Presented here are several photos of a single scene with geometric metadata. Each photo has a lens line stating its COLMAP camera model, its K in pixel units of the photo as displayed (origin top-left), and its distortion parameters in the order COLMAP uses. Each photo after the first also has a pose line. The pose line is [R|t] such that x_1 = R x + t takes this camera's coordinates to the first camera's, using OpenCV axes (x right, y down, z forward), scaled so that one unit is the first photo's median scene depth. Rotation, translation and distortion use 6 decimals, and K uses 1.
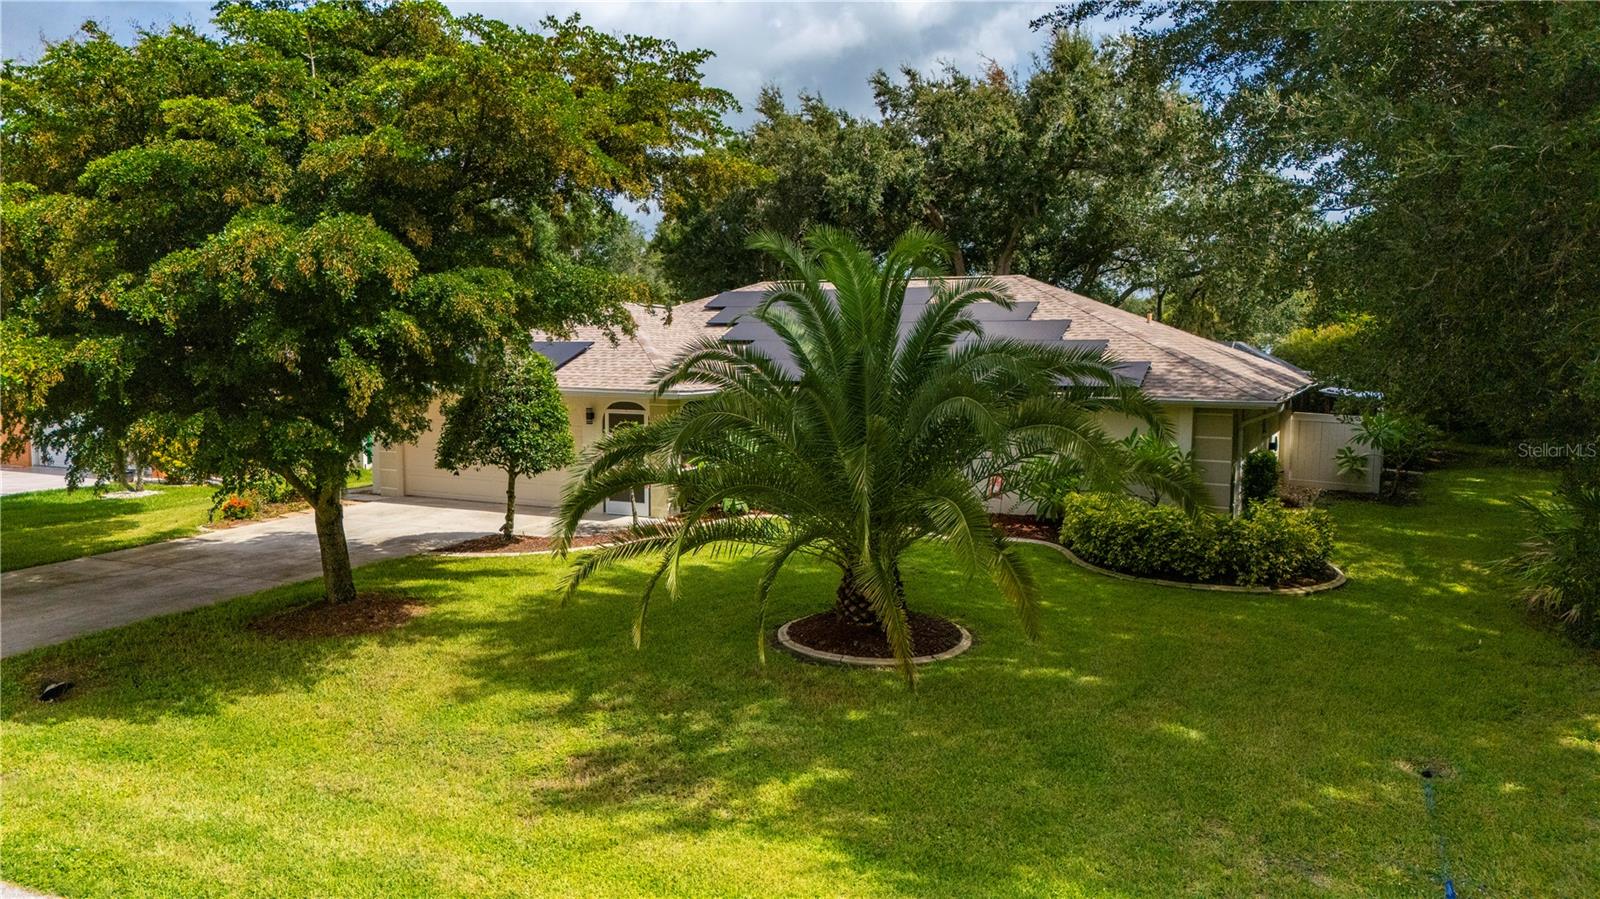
lens RADIAL K [[1176.0, 0, 801.4], [0, 1176.0, 459.4], [0, 0, 1]] dist [0.065610, -0.045485]
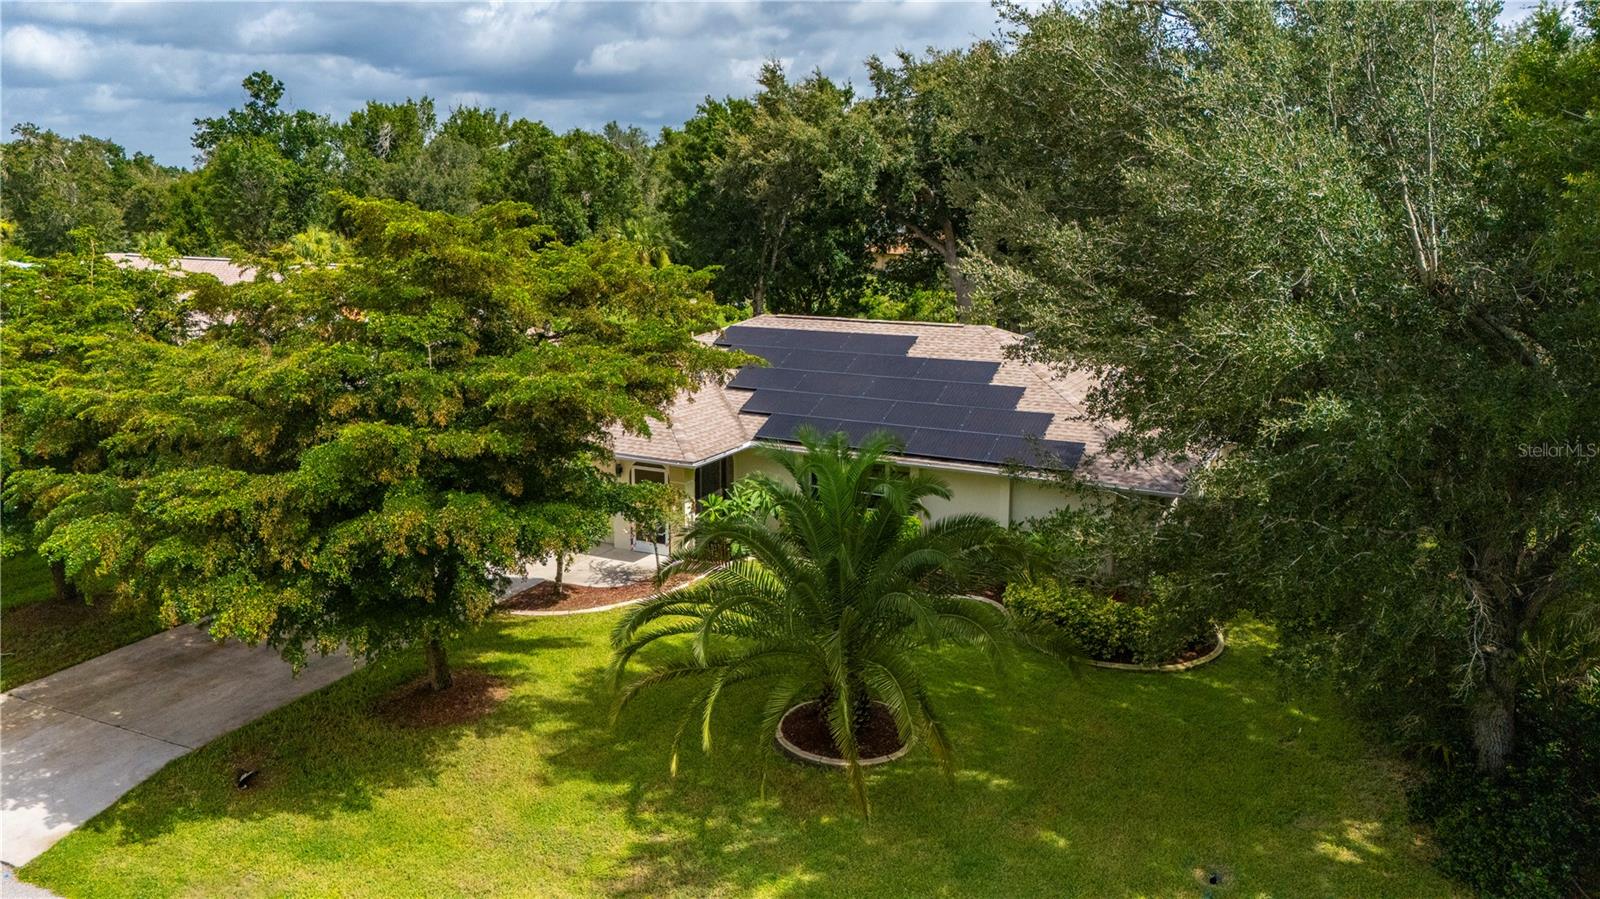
lens RADIAL K [[1180.5, 0, 800.0], [0, 1180.5, 449.5], [0, 0, 1]] dist [0.063587, -0.051442]
pose [[0.999987, -0.000844, -0.004955, 0.015466], [0.001398, 0.993626, 0.112718, -0.303394], [0.004829, -0.112723, 0.993615, -0.286060]]
